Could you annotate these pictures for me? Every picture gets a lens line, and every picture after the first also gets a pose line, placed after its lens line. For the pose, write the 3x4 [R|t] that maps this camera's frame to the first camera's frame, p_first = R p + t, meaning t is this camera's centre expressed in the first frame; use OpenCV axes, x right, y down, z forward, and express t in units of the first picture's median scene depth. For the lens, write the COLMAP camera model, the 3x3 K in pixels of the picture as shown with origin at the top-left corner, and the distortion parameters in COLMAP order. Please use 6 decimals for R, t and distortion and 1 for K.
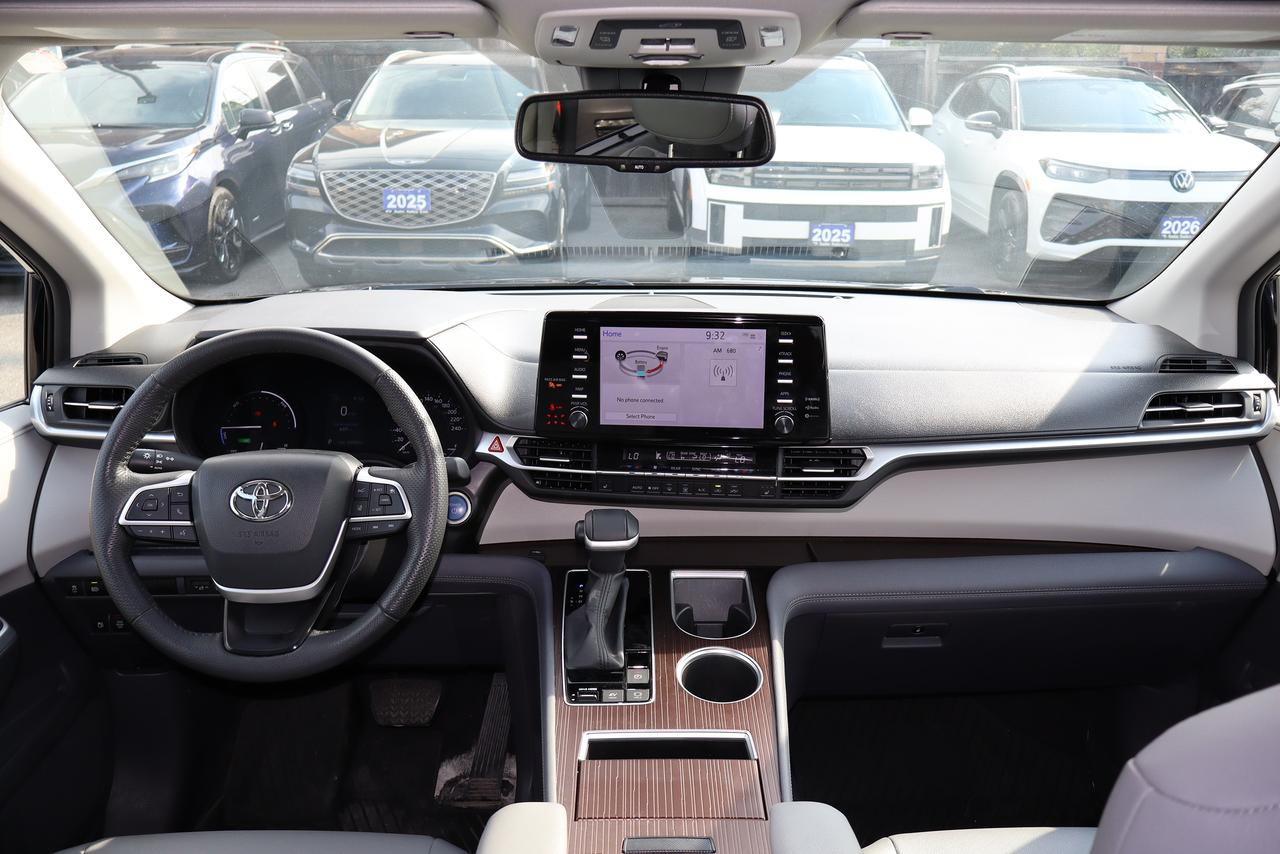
lens RADIAL K [[1116.9, 0, 640.0], [0, 1116.9, 427.0], [0, 0, 1]] dist [0.004766, 0.004884]
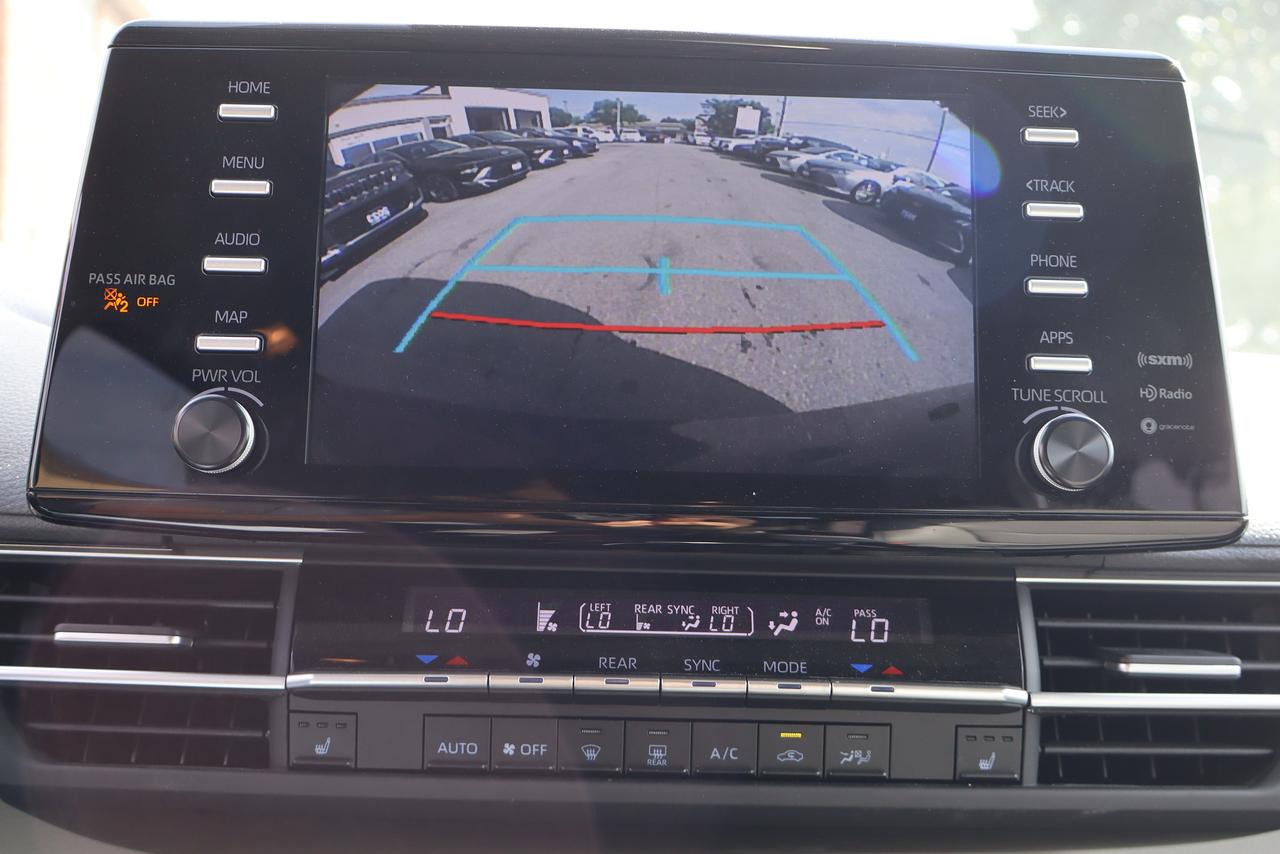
lens RADIAL K [[1465.1, 0, 640.0], [0, 1465.1, 427.0], [0, 0, 1]] dist [-0.005661, -0.002620]
pose [[0.991371, 0.027503, 0.128172, -0.005810], [0.014528, 0.948671, -0.315932, 0.089558], [-0.130282, 0.315067, 0.940085, 0.681863]]
